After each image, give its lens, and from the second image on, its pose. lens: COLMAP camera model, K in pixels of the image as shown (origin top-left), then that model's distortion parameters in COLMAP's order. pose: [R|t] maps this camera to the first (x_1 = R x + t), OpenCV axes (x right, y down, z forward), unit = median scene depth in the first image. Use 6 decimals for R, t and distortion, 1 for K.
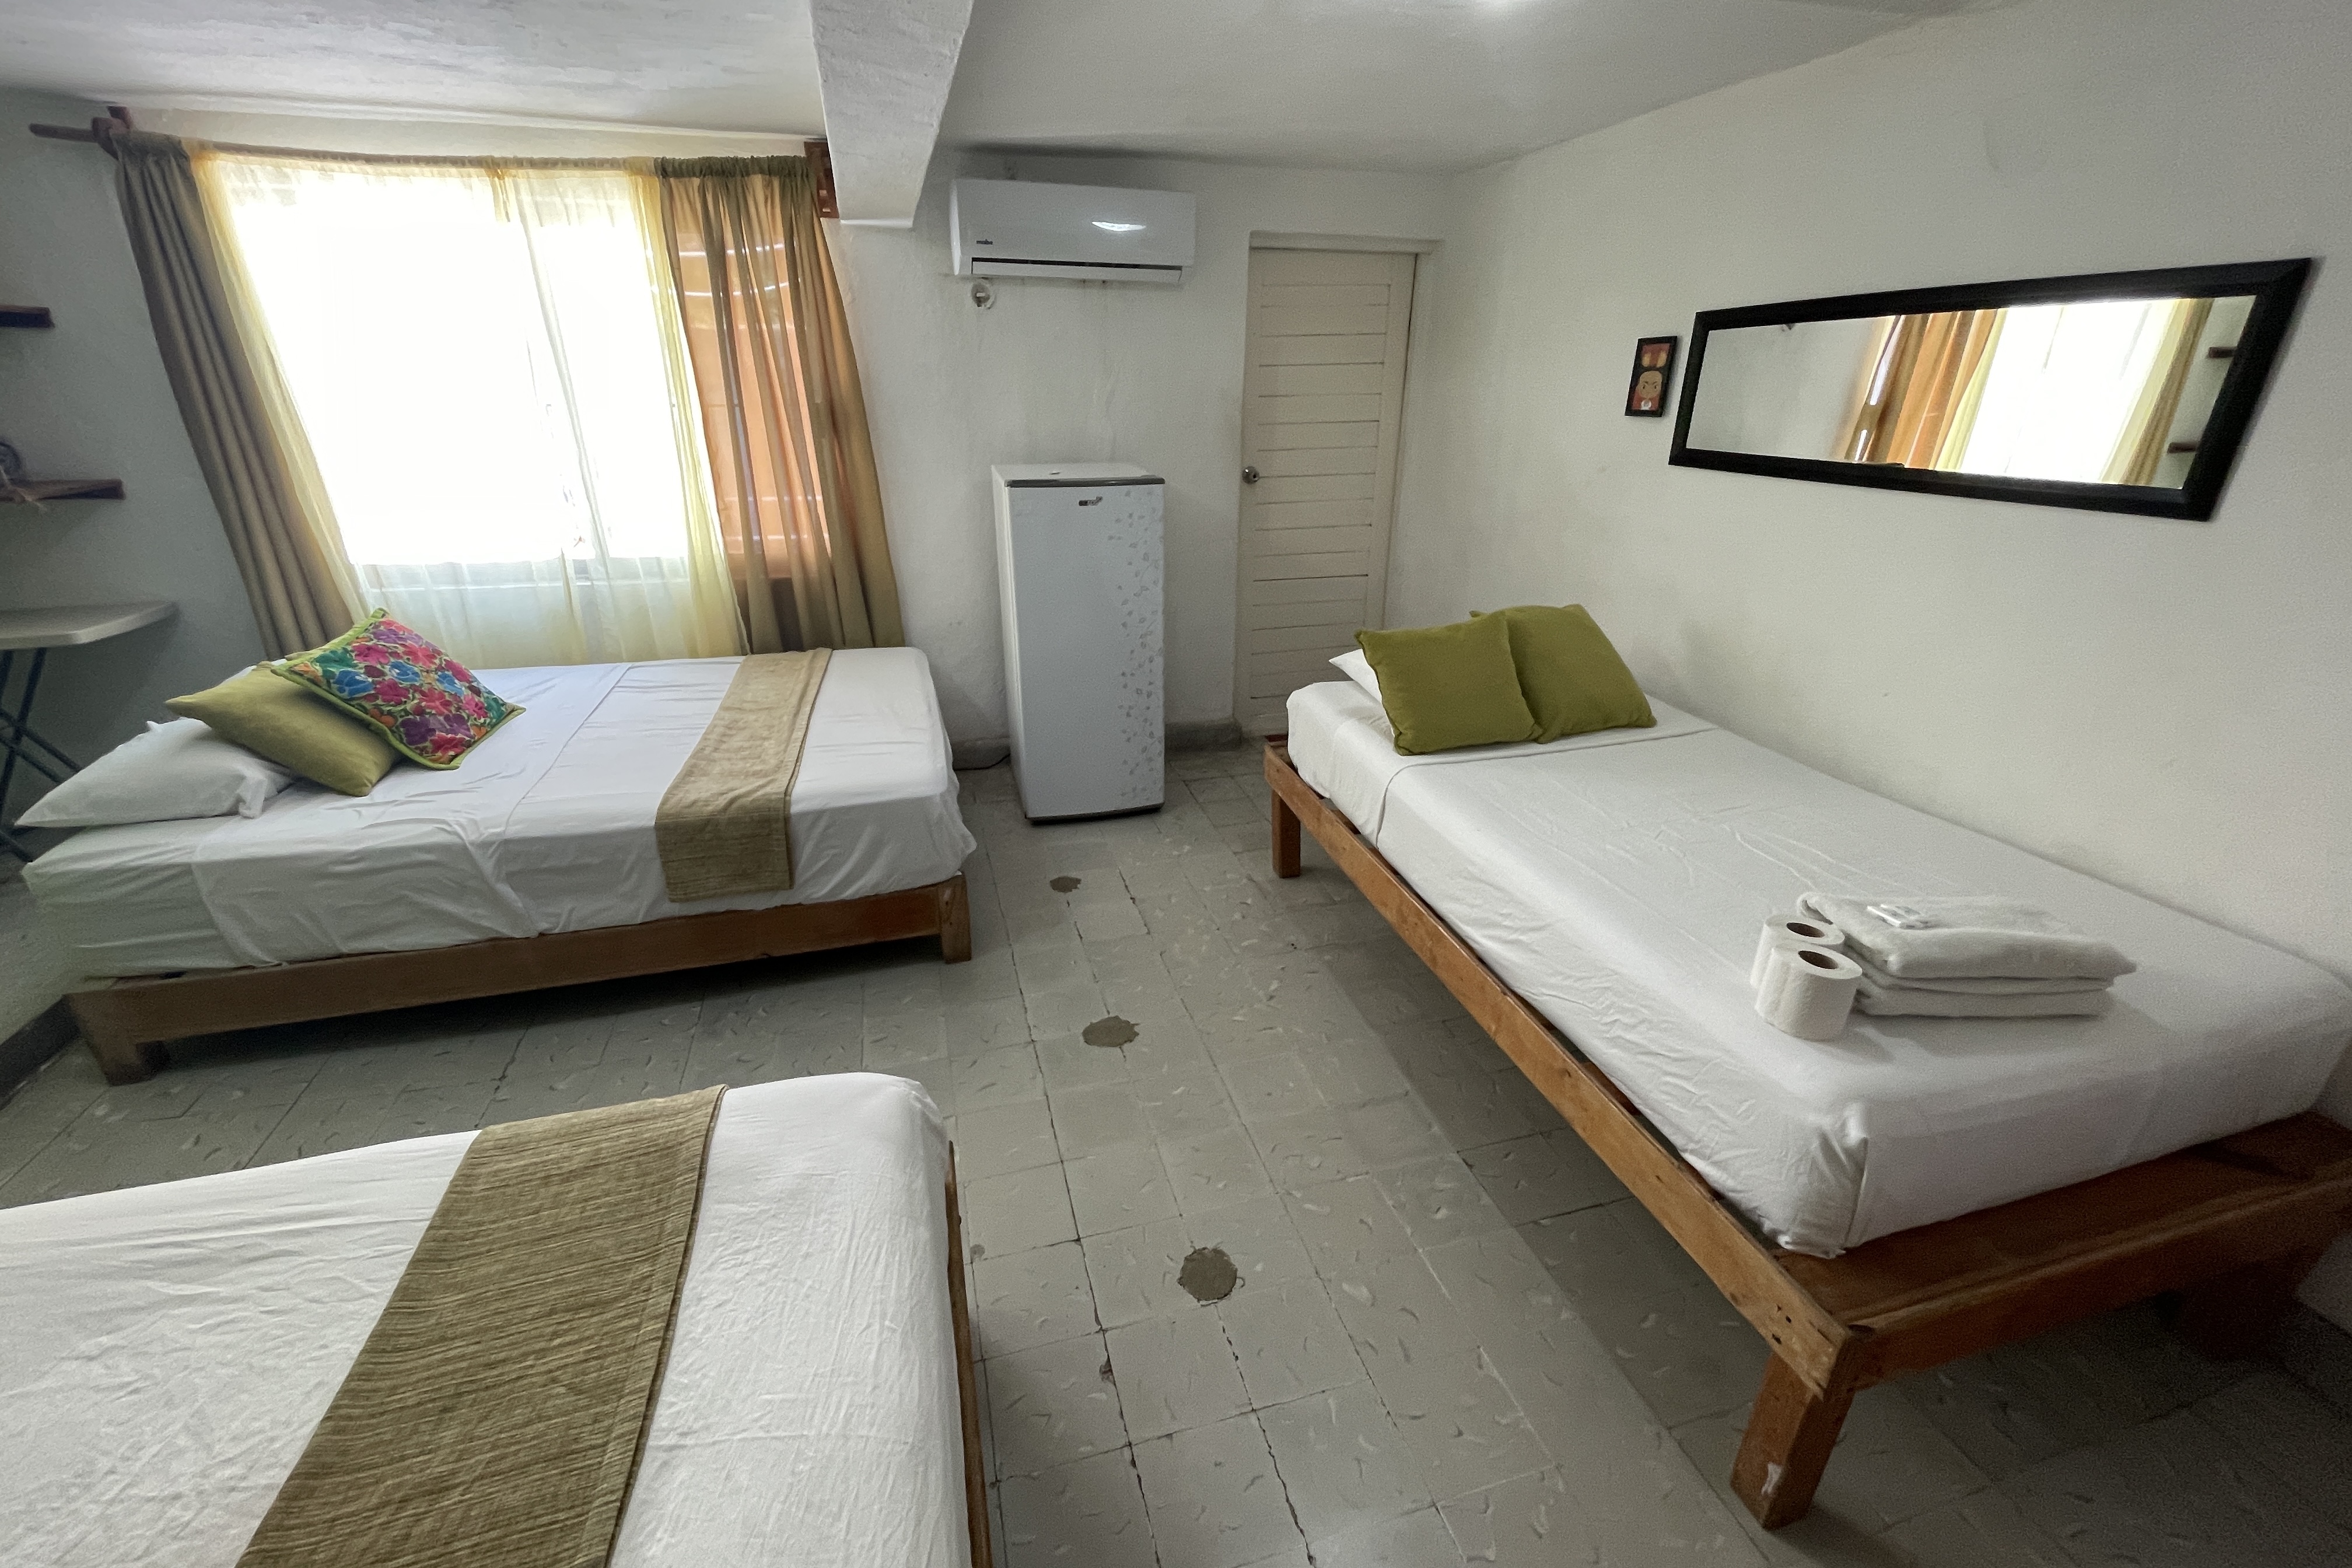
lens RADIAL K [[945.8, 0, 1176.4], [0, 945.8, 786.0], [0, 0, 1]] dist [-0.002976, -0.000512]
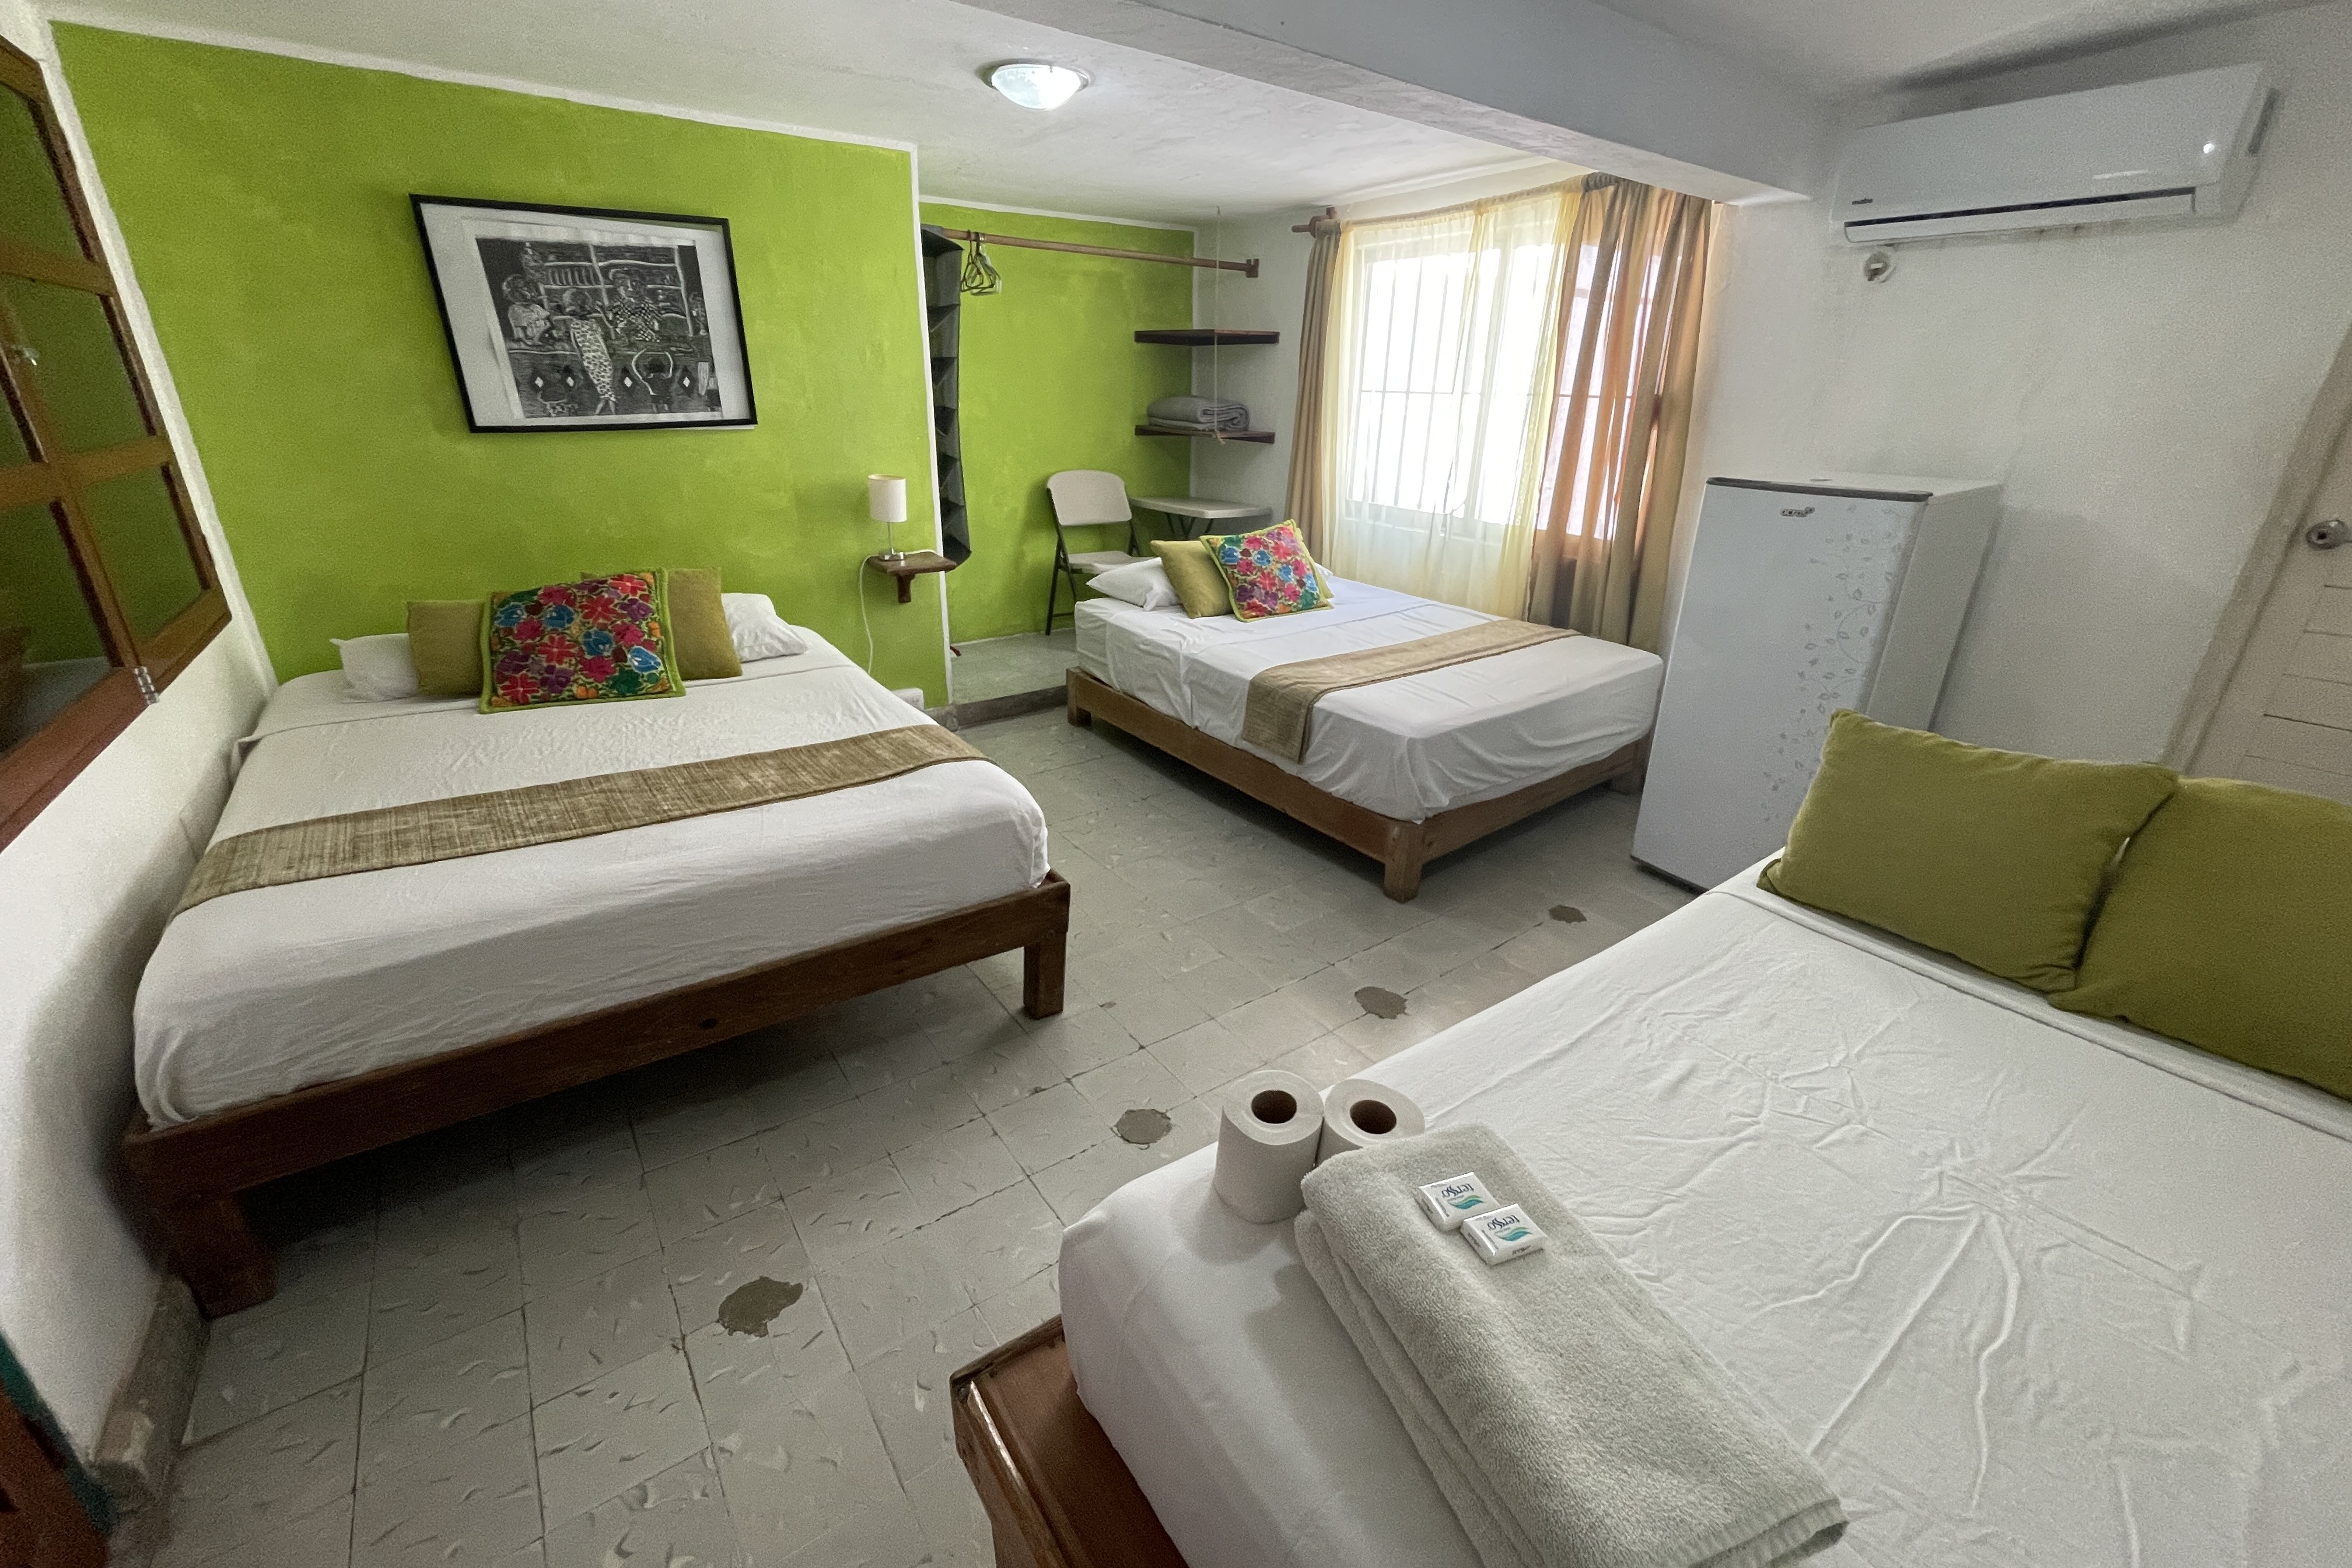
lens RADIAL K [[945.8, 0, 1176.4], [0, 945.8, 786.0], [0, 0, 1]] dist [-0.002976, -0.000512]
pose [[0.340284, 0.364284, -0.866893, 0.608596], [-0.384981, 0.895076, 0.225010, -0.081792], [0.857902, 0.257170, 0.444822, 0.293872]]
